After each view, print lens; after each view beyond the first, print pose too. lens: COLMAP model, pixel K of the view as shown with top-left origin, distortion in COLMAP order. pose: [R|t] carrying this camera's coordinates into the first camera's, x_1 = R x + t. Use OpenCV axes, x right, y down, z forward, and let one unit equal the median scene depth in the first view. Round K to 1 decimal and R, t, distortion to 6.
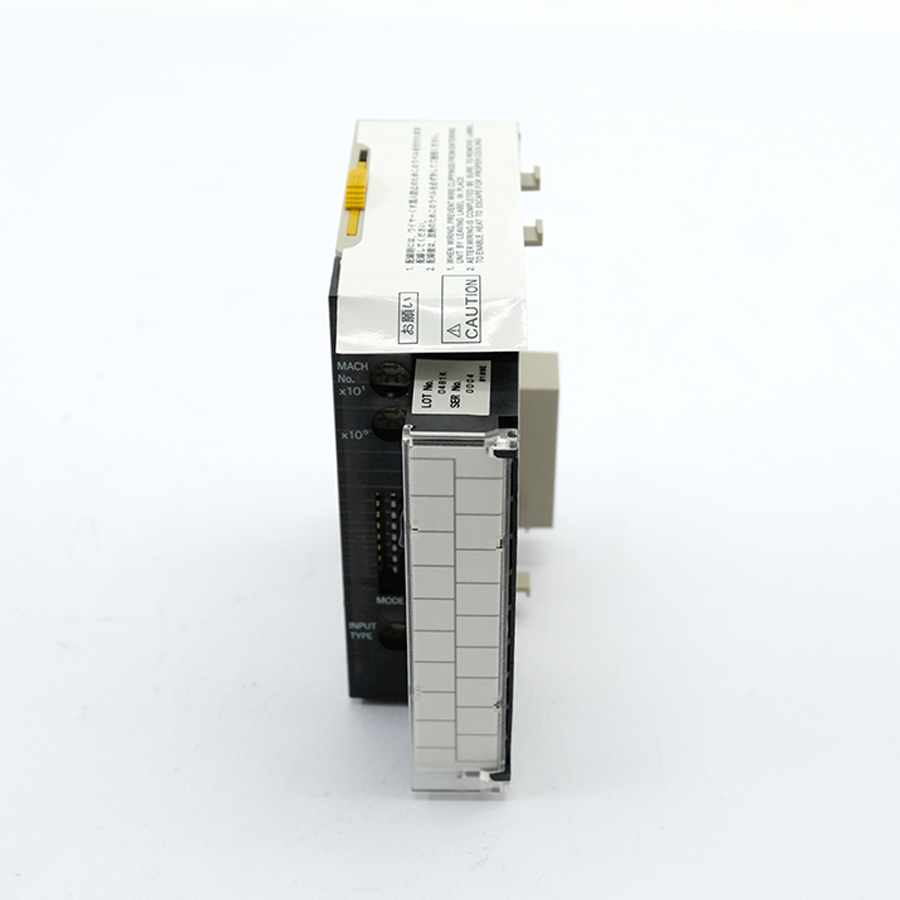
lens RADIAL K [[1673.2, 0, 450.0], [0, 1673.2, 450.0], [0, 0, 1]] dist [-0.132861, 0.034847]
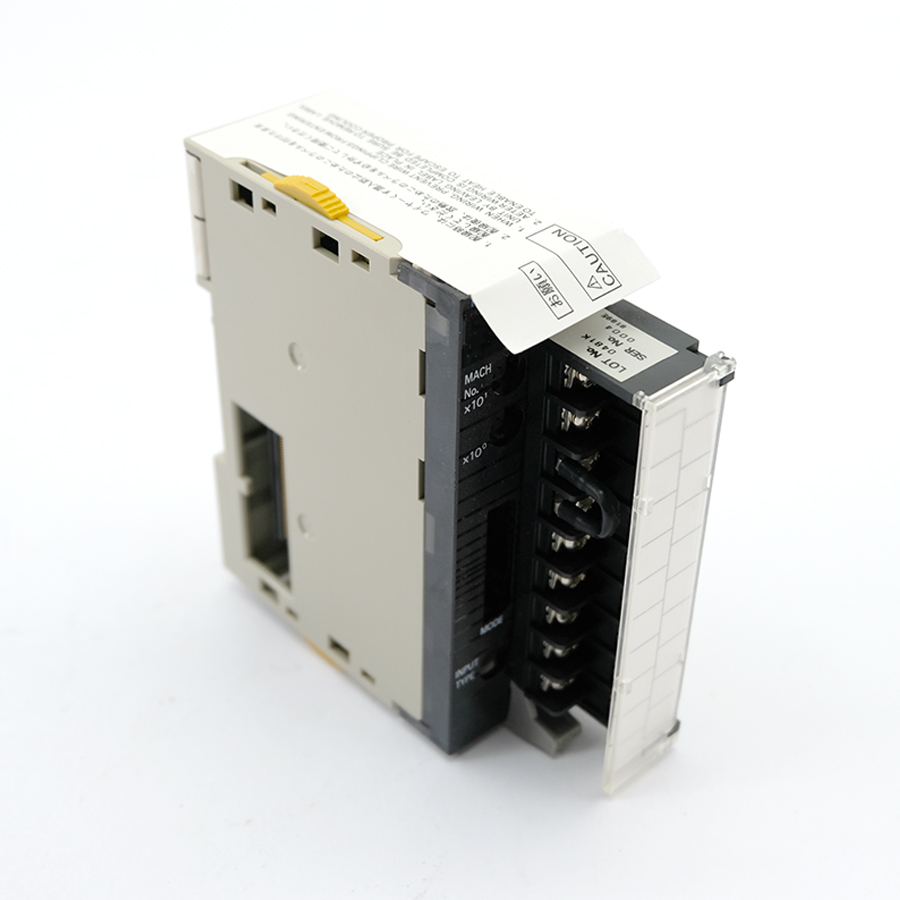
lens RADIAL K [[1527.8, 0, 450.0], [0, 1527.8, 450.0], [0, 0, 1]] dist [-0.060493, -0.063704]
pose [[0.718711, -0.402525, 0.566946, -0.502452], [0.395669, 0.907261, 0.142559, -0.125766], [-0.571752, 0.121865, 0.811325, 0.363477]]
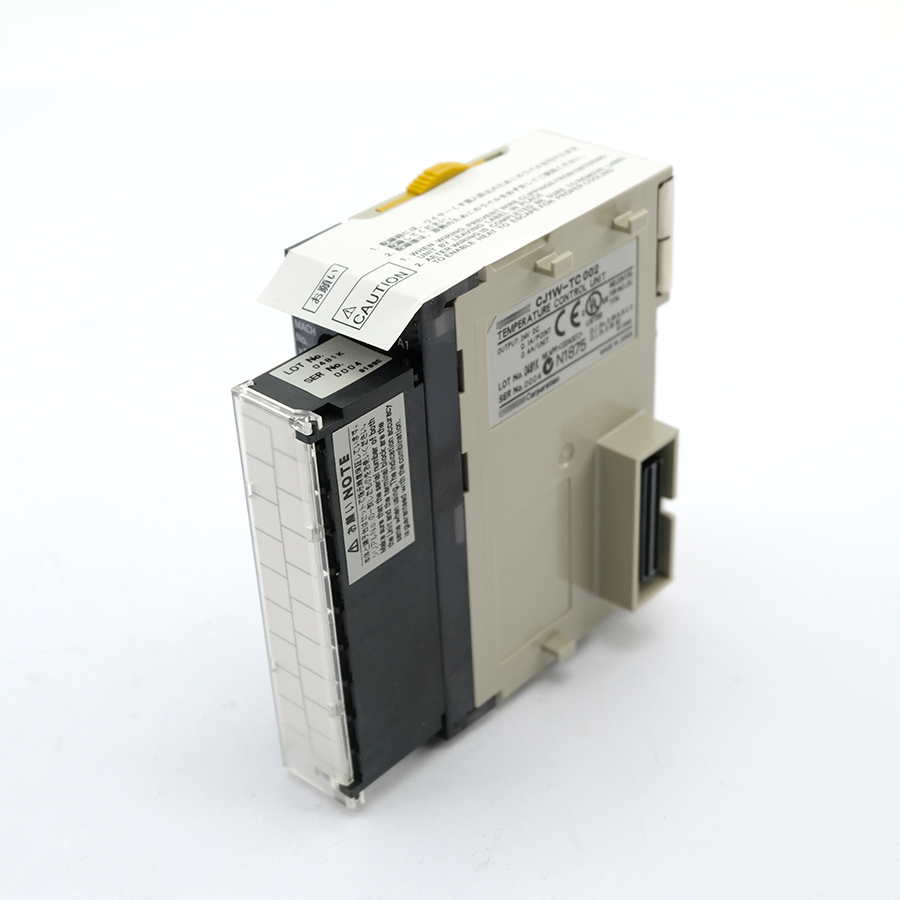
lens RADIAL K [[1619.3, 0, 450.0], [0, 1619.3, 450.0], [0, 0, 1]] dist [-0.275510, 0.038317]
pose [[0.753002, 0.322760, -0.573423, 0.561140], [-0.351546, 0.933976, 0.064062, -0.070794], [0.556240, 0.153346, 0.816751, 0.255485]]
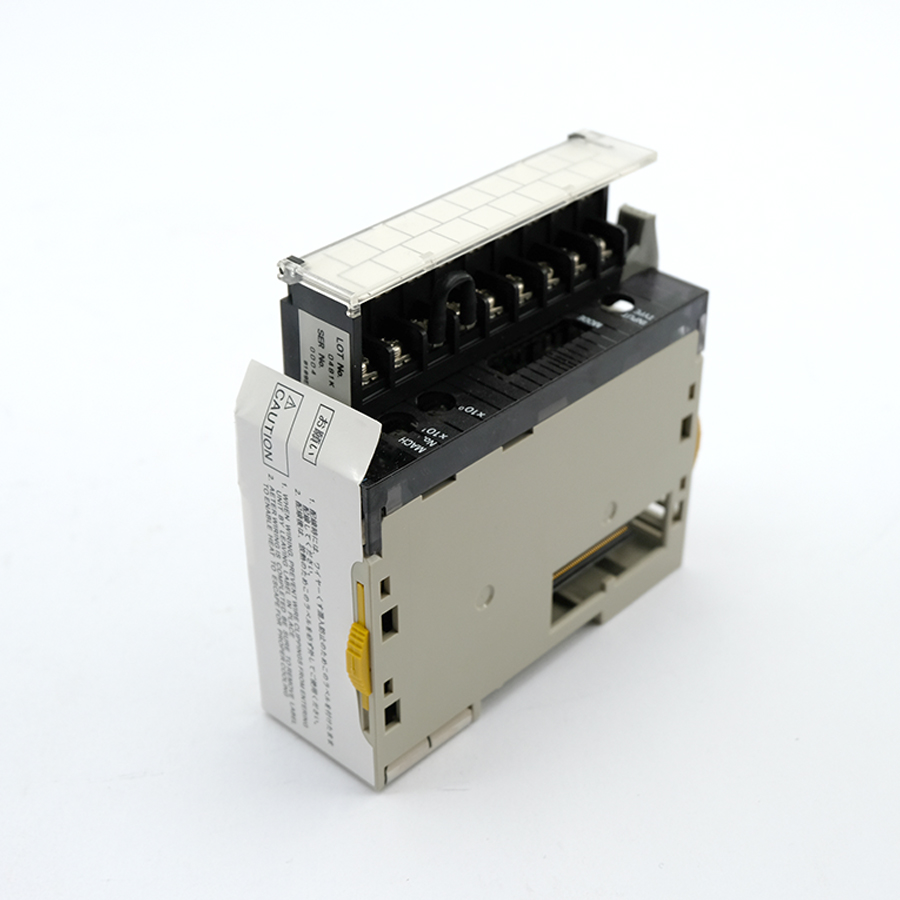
lens RADIAL K [[1539.9, 0, 448.9], [0, 1539.9, 470.6], [0, 0, 1]] dist [-0.016428, -0.014849]
pose [[-0.726900, -0.362958, 0.582990, -0.572653], [0.540794, -0.825762, 0.160185, -0.185331], [0.423271, 0.431716, 0.796532, 0.290733]]
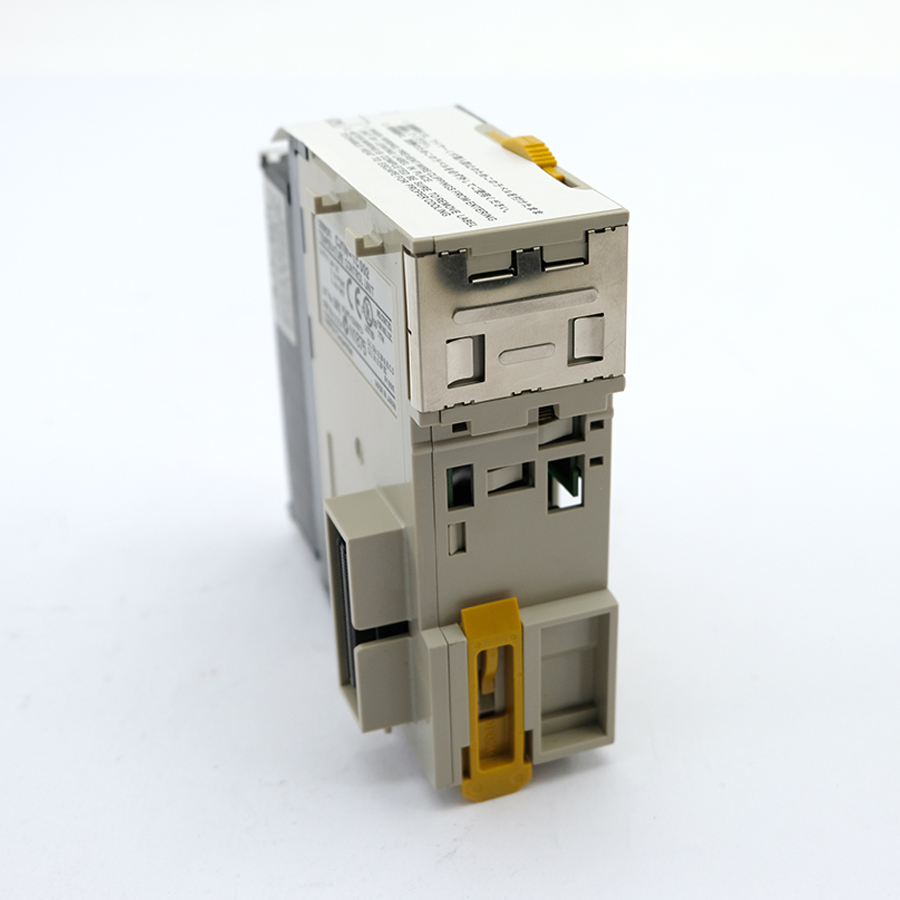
lens RADIAL K [[1527.8, 0, 450.0], [0, 1527.8, 450.0], [0, 0, 1]] dist [-0.060493, -0.063704]
pose [[-0.927806, 0.193581, -0.318908, 0.267360], [-0.196732, 0.472434, 0.859129, -0.767388], [0.316974, 0.859845, -0.400244, 1.467092]]
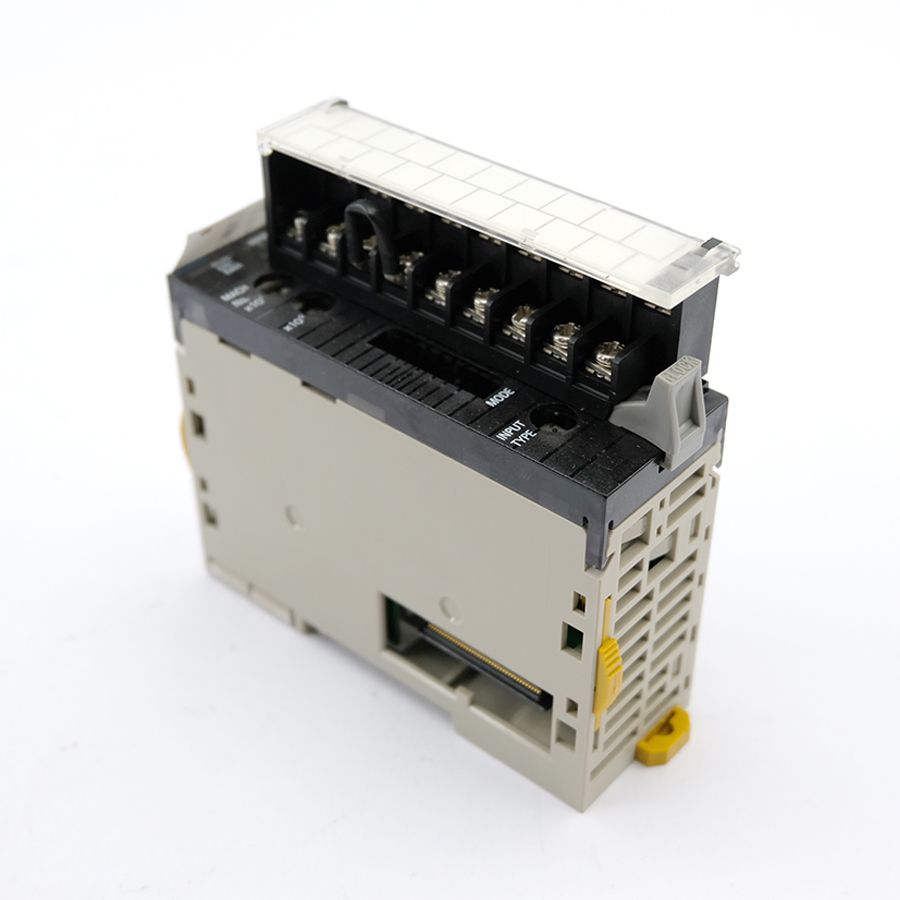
lens RADIAL K [[1527.8, 0, 450.0], [0, 1527.8, 450.0], [0, 0, 1]] dist [-0.060493, -0.063704]
pose [[0.655515, -0.437569, 0.615495, -0.542055], [0.614878, -0.163927, -0.771397, 0.671950], [0.438435, 0.884116, 0.161595, 0.947408]]
